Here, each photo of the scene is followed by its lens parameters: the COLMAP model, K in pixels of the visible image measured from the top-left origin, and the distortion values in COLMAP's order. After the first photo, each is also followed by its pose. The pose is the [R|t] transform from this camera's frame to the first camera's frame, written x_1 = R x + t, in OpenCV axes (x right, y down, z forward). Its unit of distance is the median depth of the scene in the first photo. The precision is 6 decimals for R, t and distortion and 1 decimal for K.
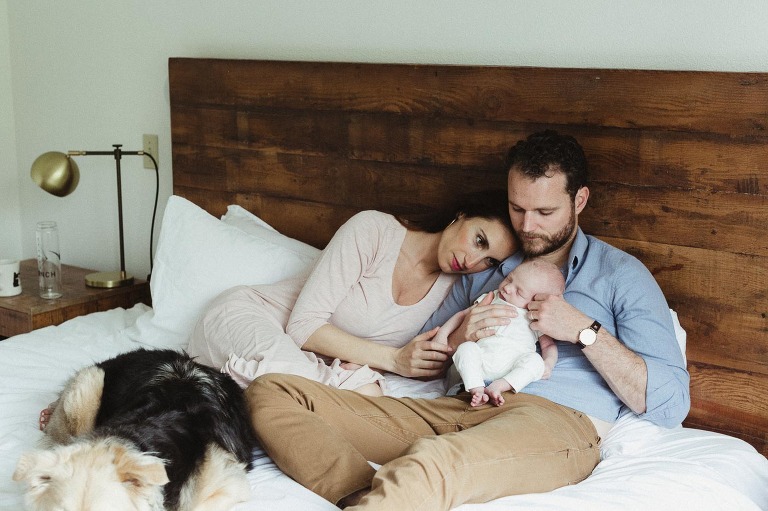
lens RADIAL K [[1102.0, 0, 384.5], [0, 1102.0, 255.5], [0, 0, 1]] dist [-0.007169, 0.000000]
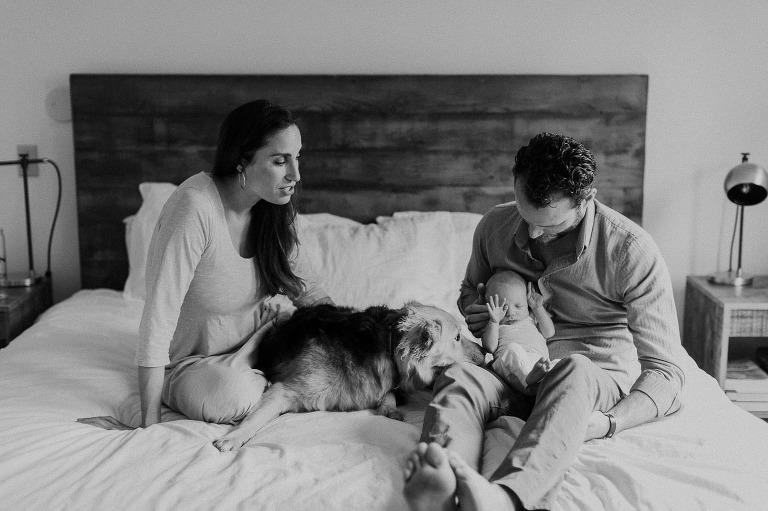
lens RADIAL K [[1102.0, 0, 385.9], [0, 1102.0, 230.5], [0, 0, 1]] dist [-0.007169, 0.000000]
pose [[0.799102, -0.097118, 0.593300, -0.746357], [0.122797, 0.992427, -0.002941, 0.026441], [-0.588521, 0.075206, 0.804976, -0.103775]]
